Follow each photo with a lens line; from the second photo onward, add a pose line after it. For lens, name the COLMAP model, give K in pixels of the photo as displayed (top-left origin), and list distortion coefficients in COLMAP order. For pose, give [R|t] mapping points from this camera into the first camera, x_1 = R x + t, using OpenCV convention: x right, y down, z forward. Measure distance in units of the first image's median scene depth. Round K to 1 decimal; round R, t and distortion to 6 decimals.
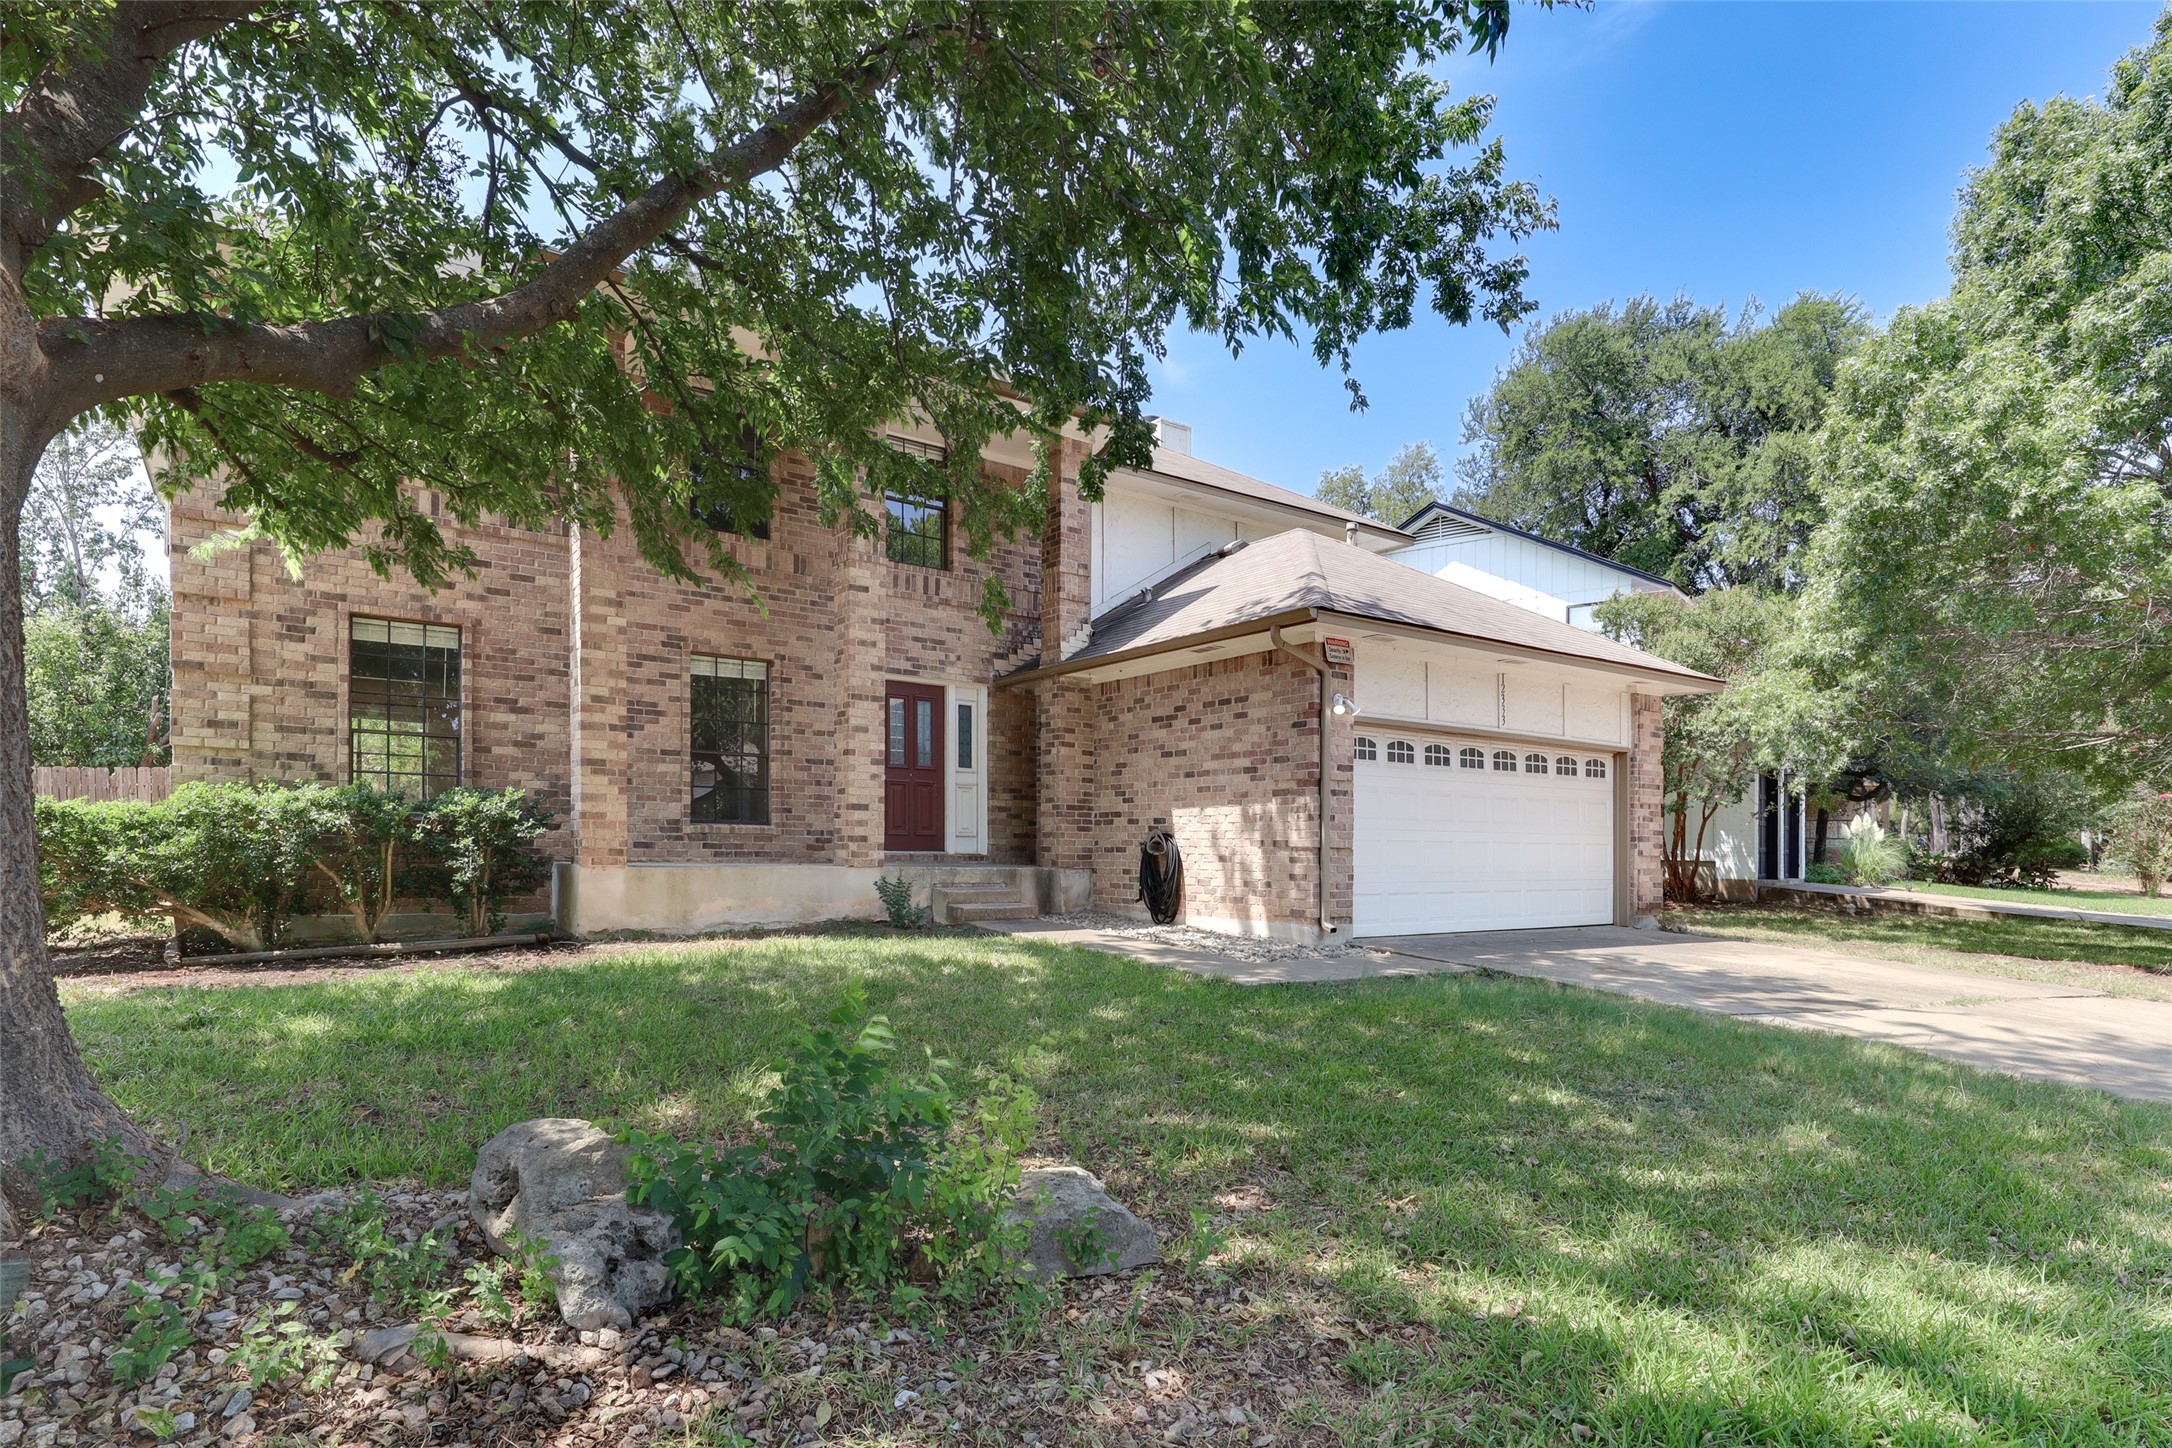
lens RADIAL K [[1115.4, 0, 1092.8], [0, 1115.4, 740.6], [0, 0, 1]] dist [0.001119, -0.000888]
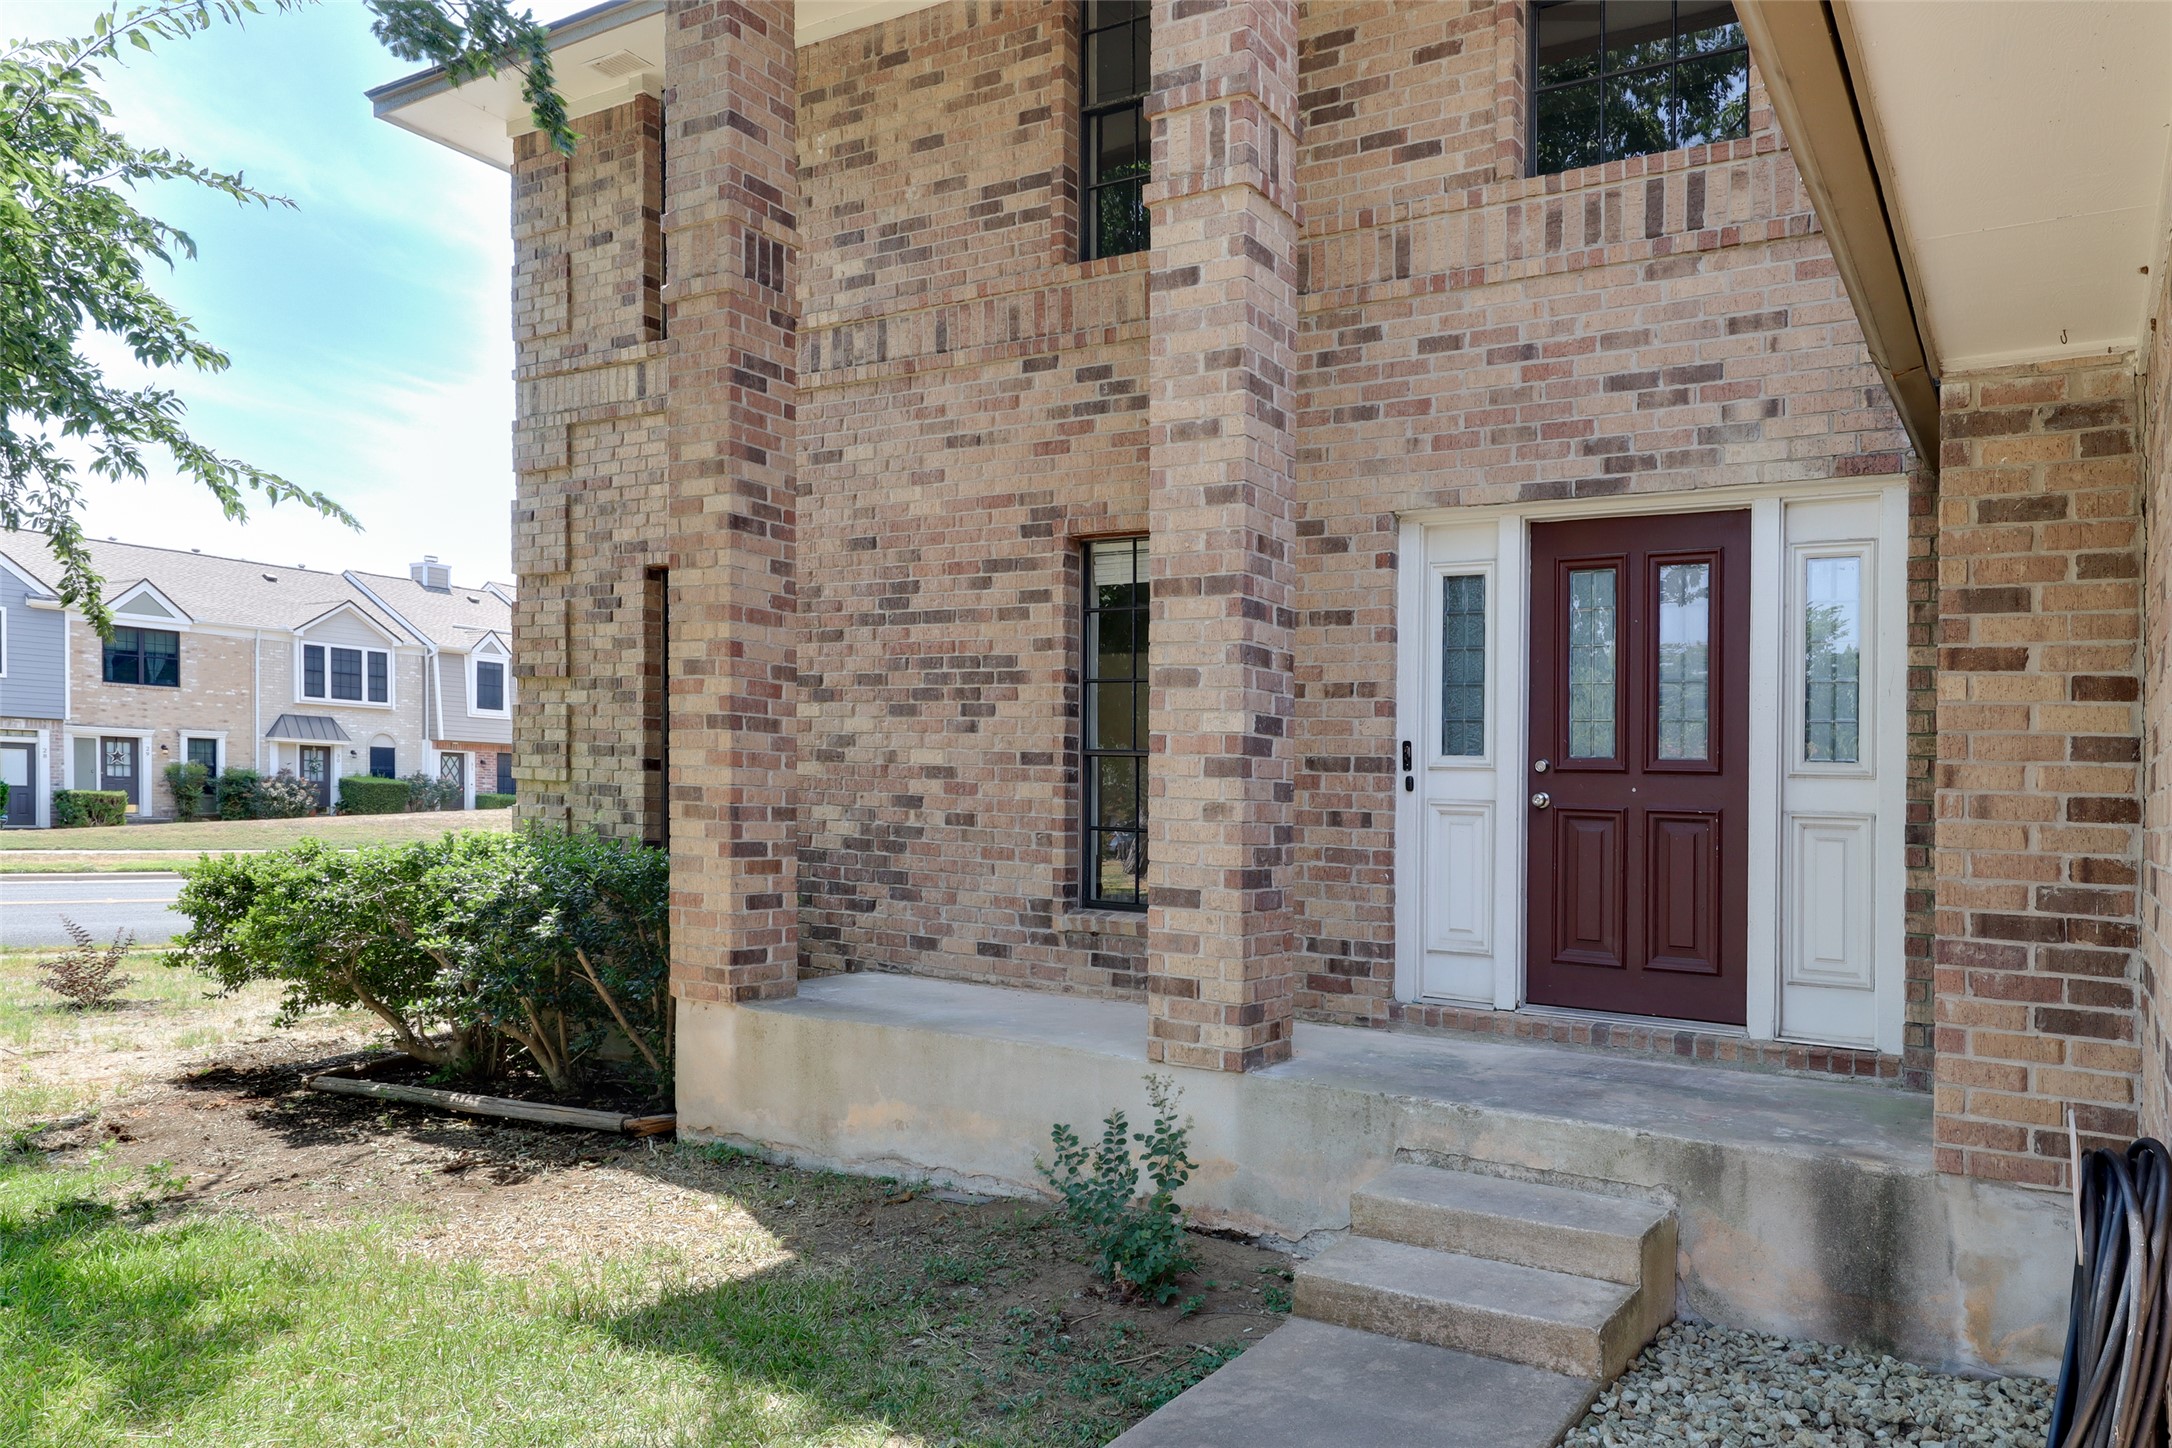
lens RADIAL K [[1476.0, 0, 1088.0], [0, 1476.0, 799.4], [0, 0, 1]] dist [0.001911, -0.000076]
pose [[0.415185, -0.006476, -0.909714, 0.201053], [0.059520, 0.998026, 0.020060, 0.016870], [0.907788, -0.062474, 0.414751, 0.760395]]
